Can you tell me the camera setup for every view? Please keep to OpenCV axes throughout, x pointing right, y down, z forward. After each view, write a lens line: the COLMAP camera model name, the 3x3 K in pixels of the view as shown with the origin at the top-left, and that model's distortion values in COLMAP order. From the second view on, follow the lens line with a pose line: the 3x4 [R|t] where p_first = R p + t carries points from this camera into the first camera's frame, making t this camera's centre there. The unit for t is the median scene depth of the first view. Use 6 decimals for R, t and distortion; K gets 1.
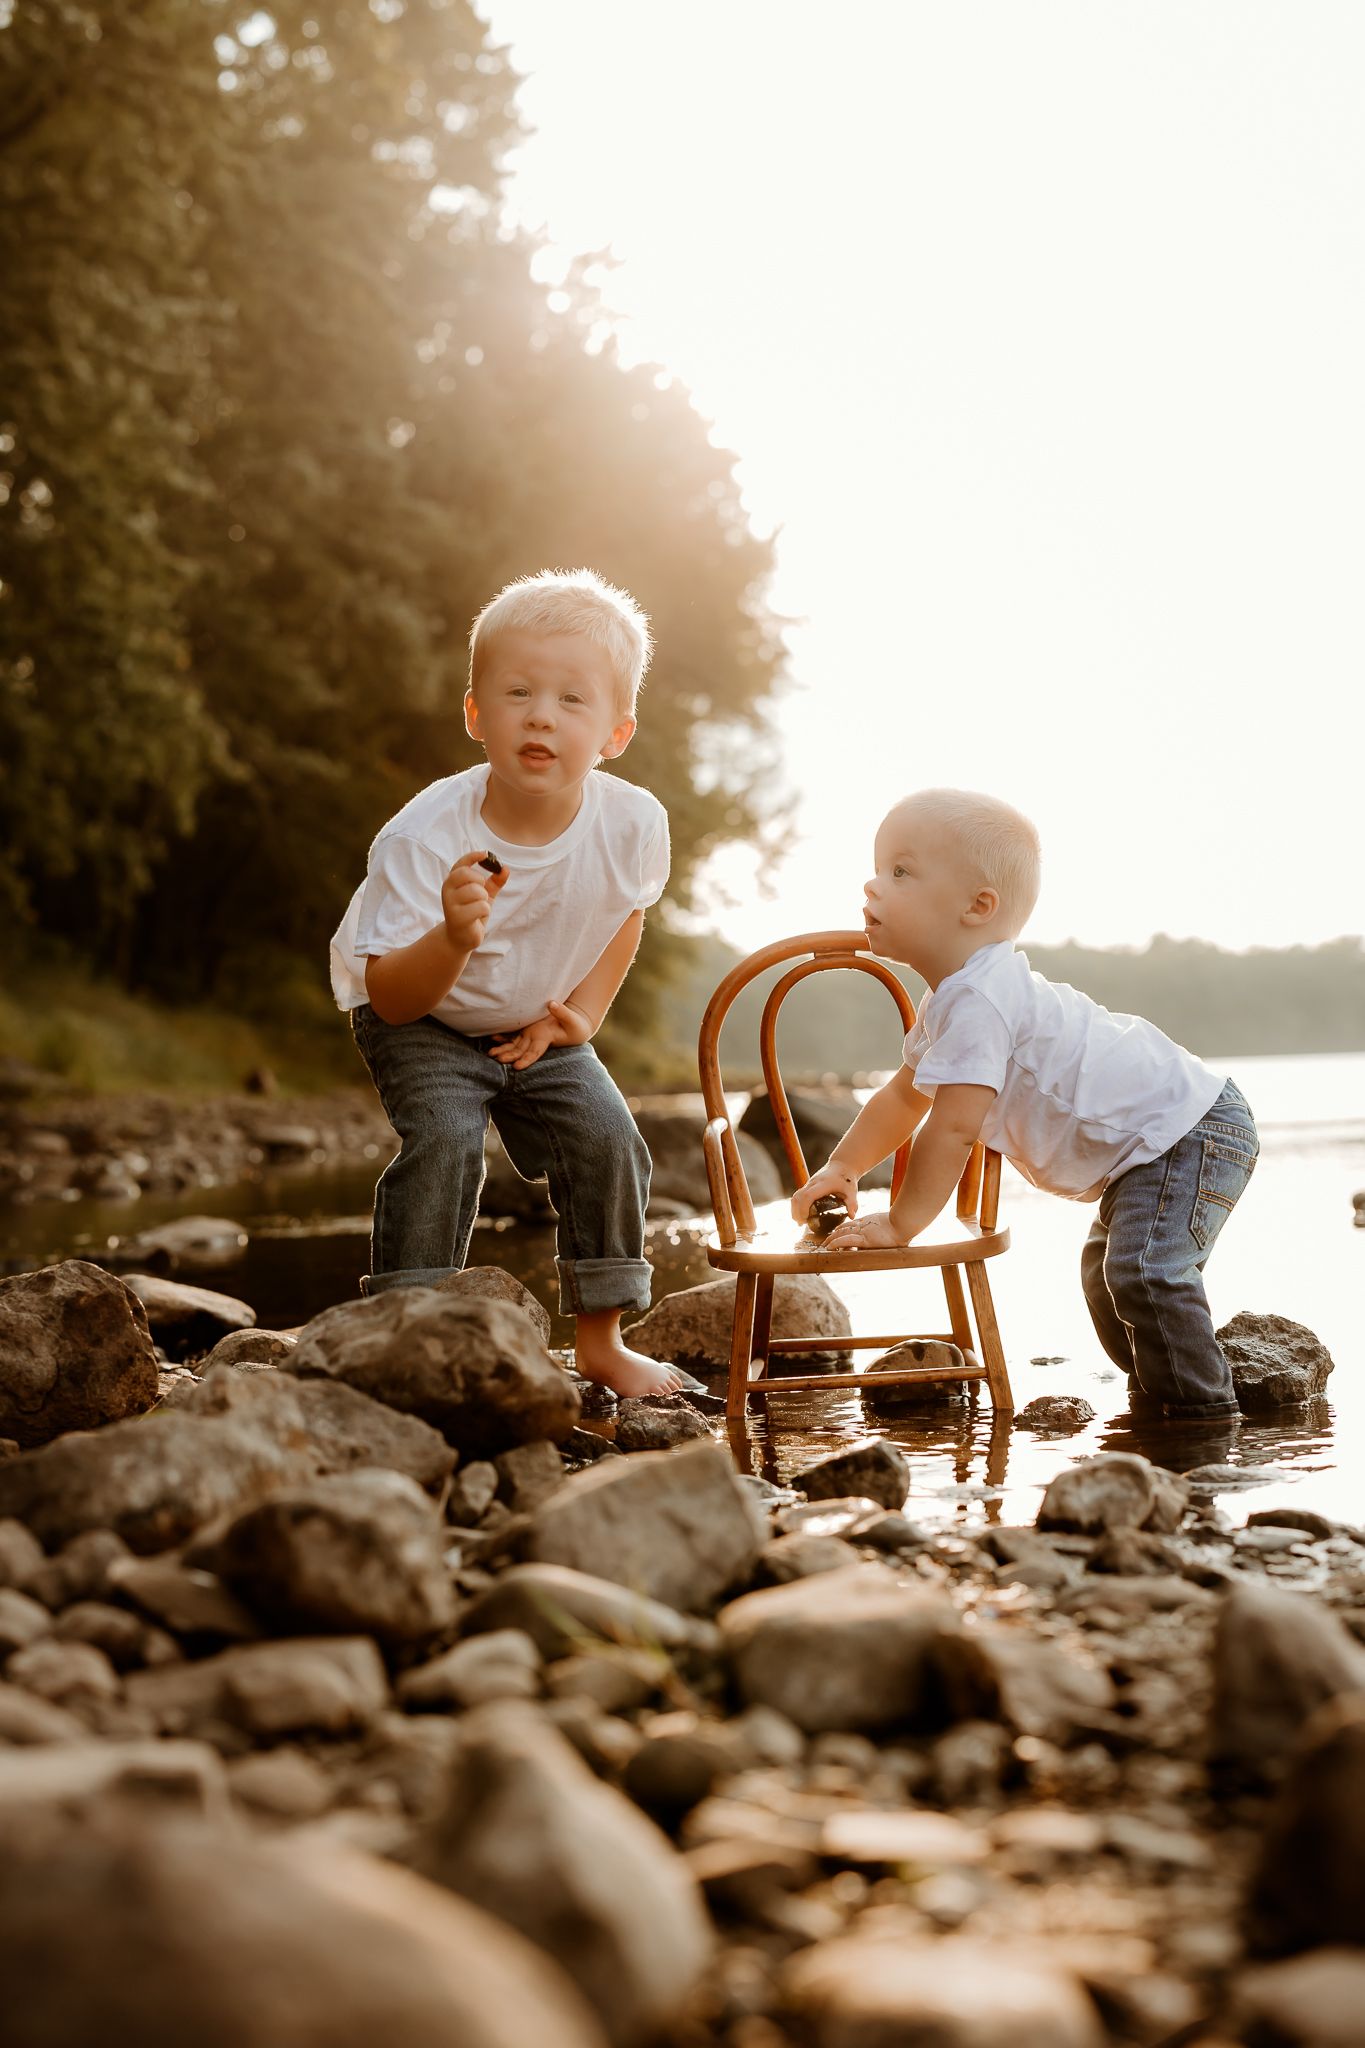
lens RADIAL K [[3022.8, 0, 648.9], [0, 3022.8, 1028.2], [0, 0, 1]] dist [0.017832, 0.000000]
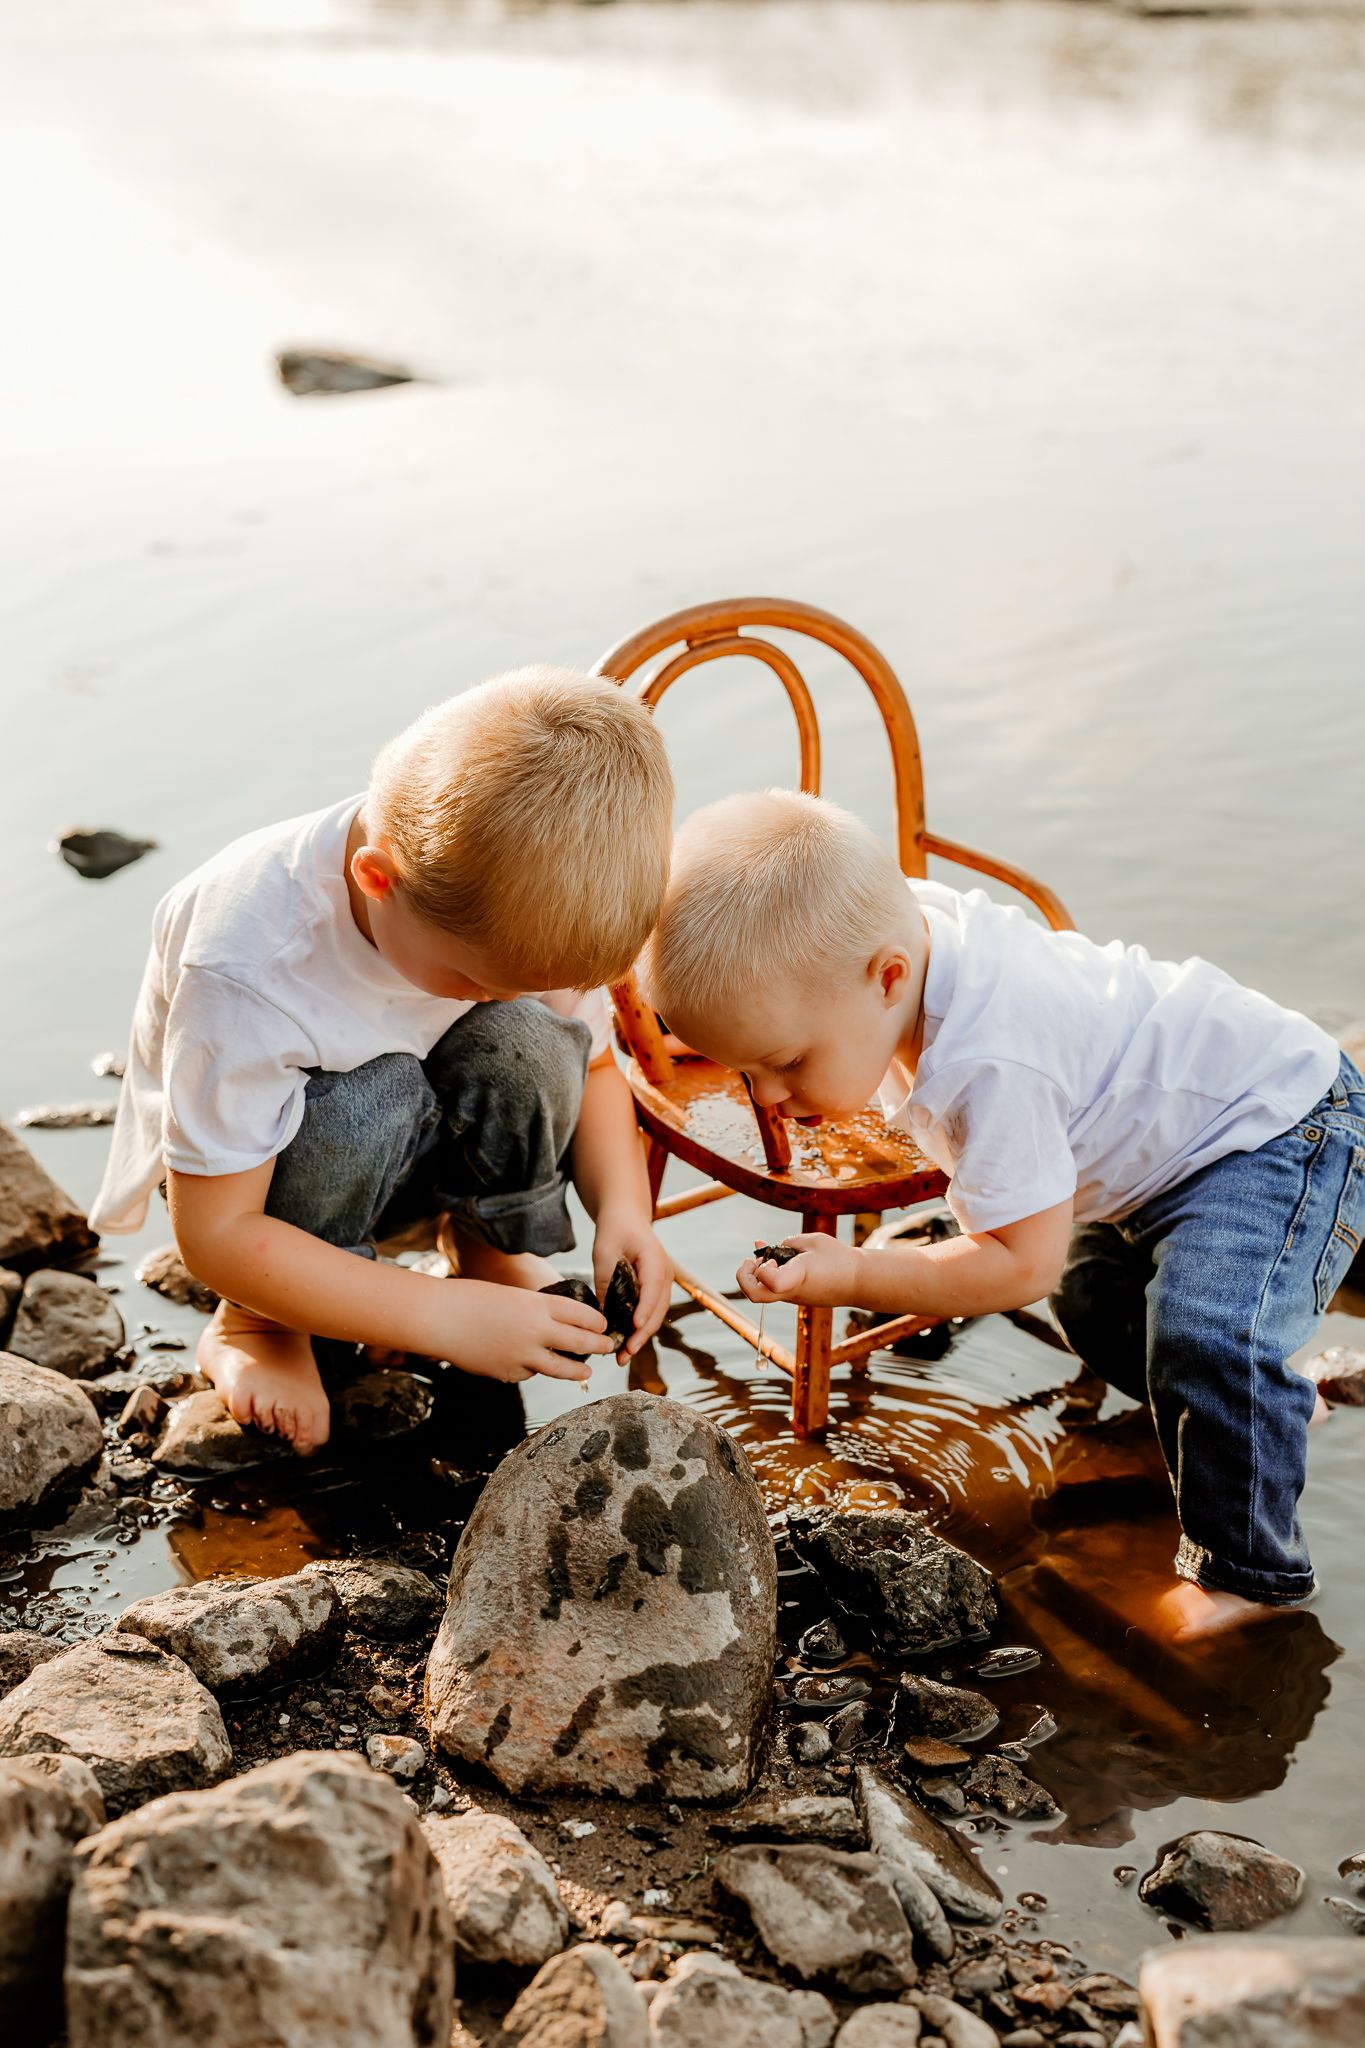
lens RADIAL K [[3022.8, 0, 677.1], [0, 3022.8, 1020.5], [0, 0, 1]] dist [0.017832, 0.000000]
pose [[0.812301, -0.188406, 0.551969, -0.483031], [-0.052303, 0.919042, 0.390673, -0.298493], [-0.580888, -0.346214, 0.736685, 0.753962]]
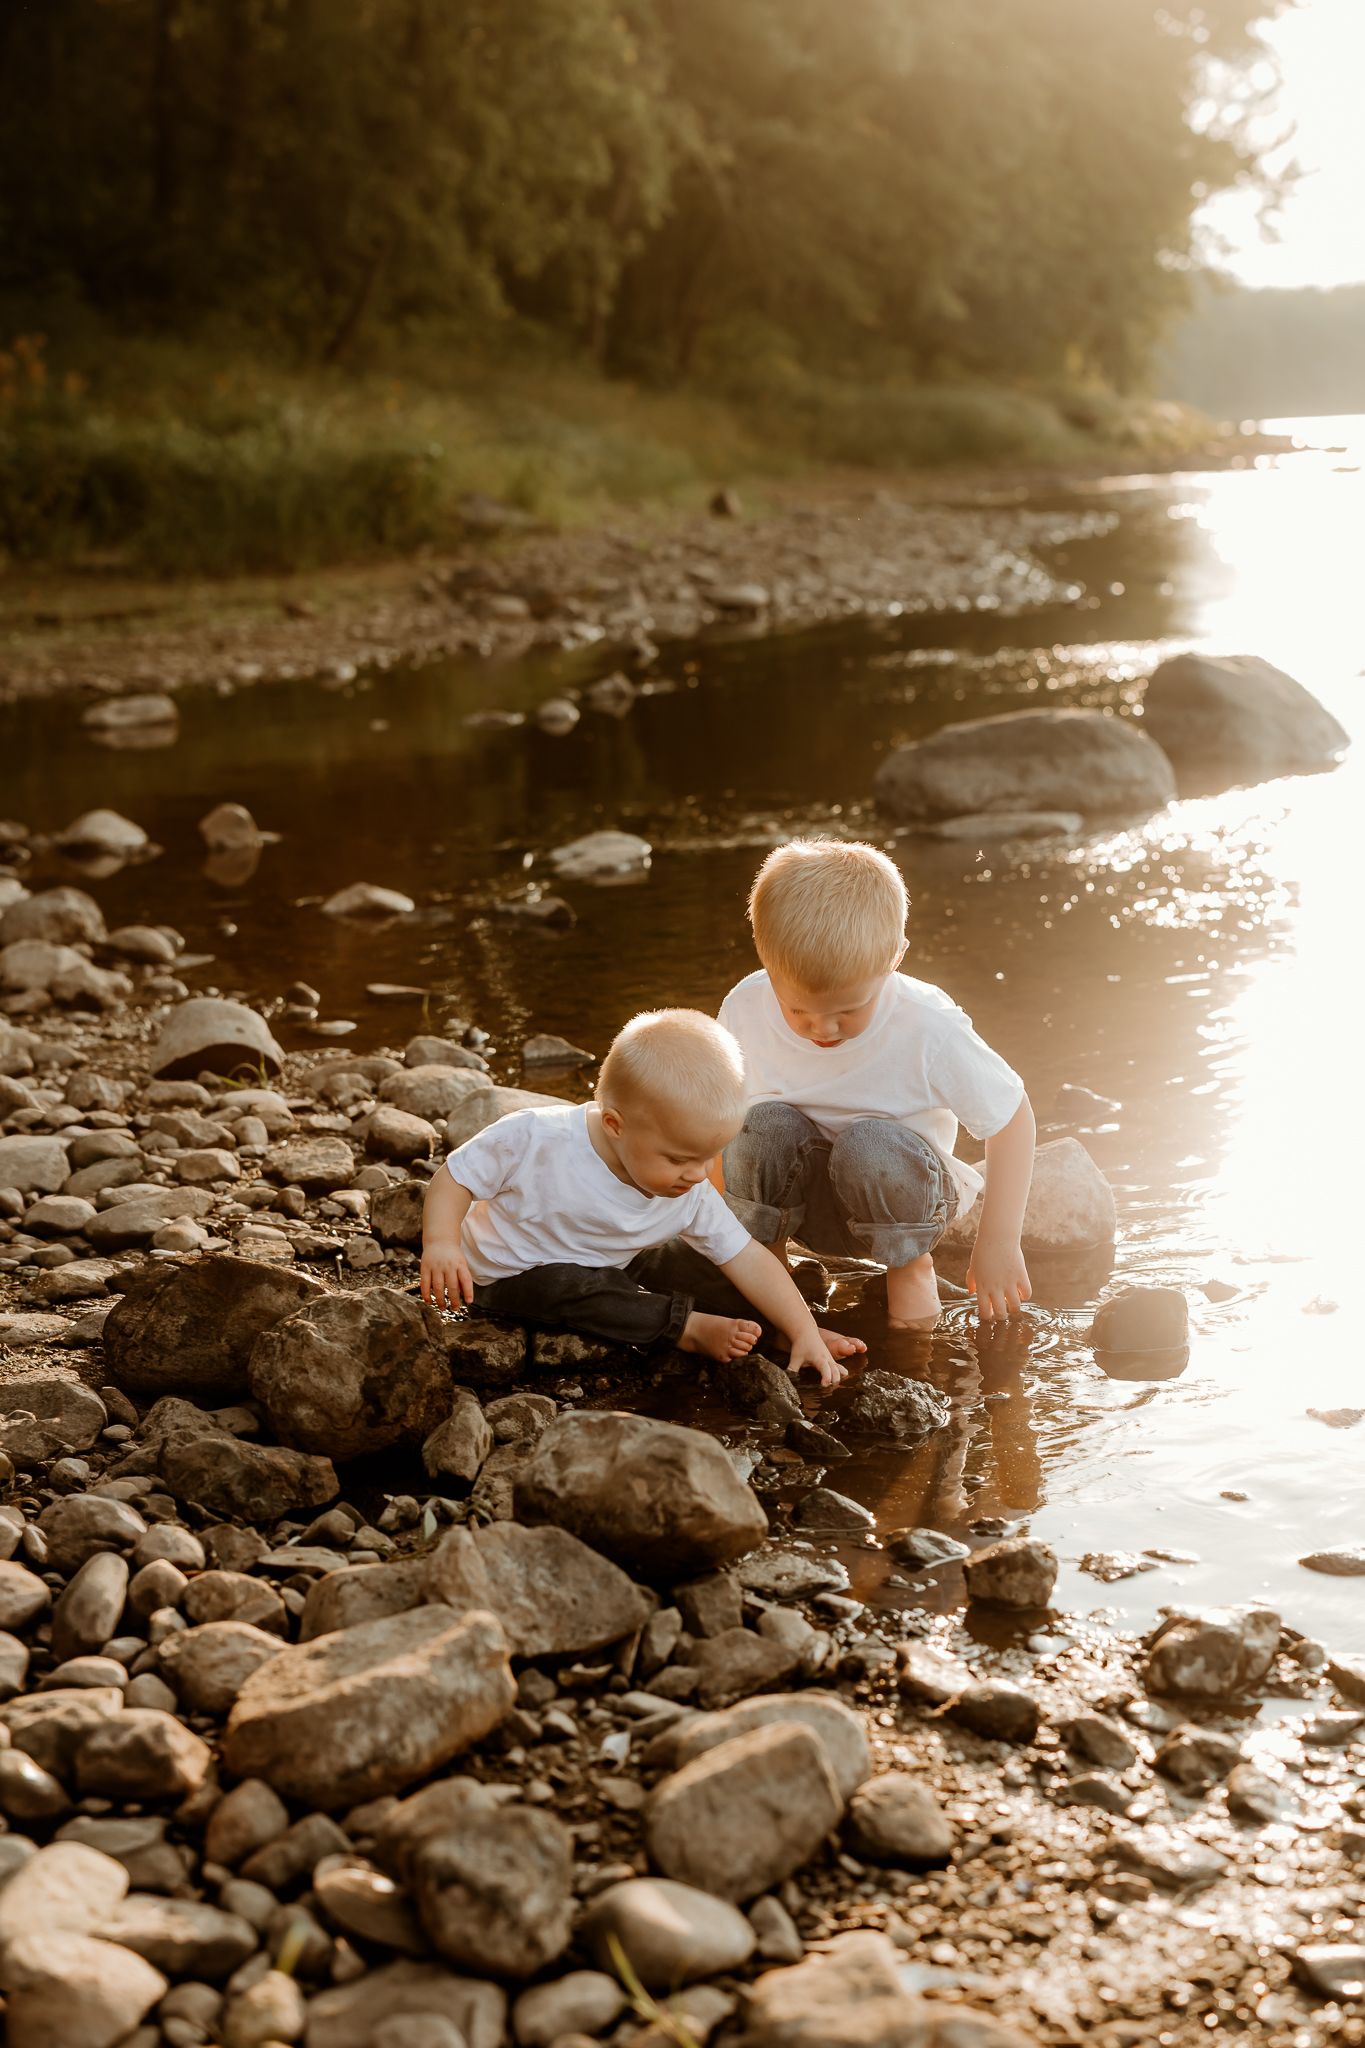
lens RADIAL K [[3022.8, 0, 620.5], [0, 3022.8, 1024.1], [0, 0, 1]] dist [0.017832, 0.000000]
pose [[0.985309, 0.019480, -0.169666, 0.121168], [0.018136, 0.975920, 0.217372, -0.334736], [0.169815, -0.217256, 0.961230, -0.114714]]
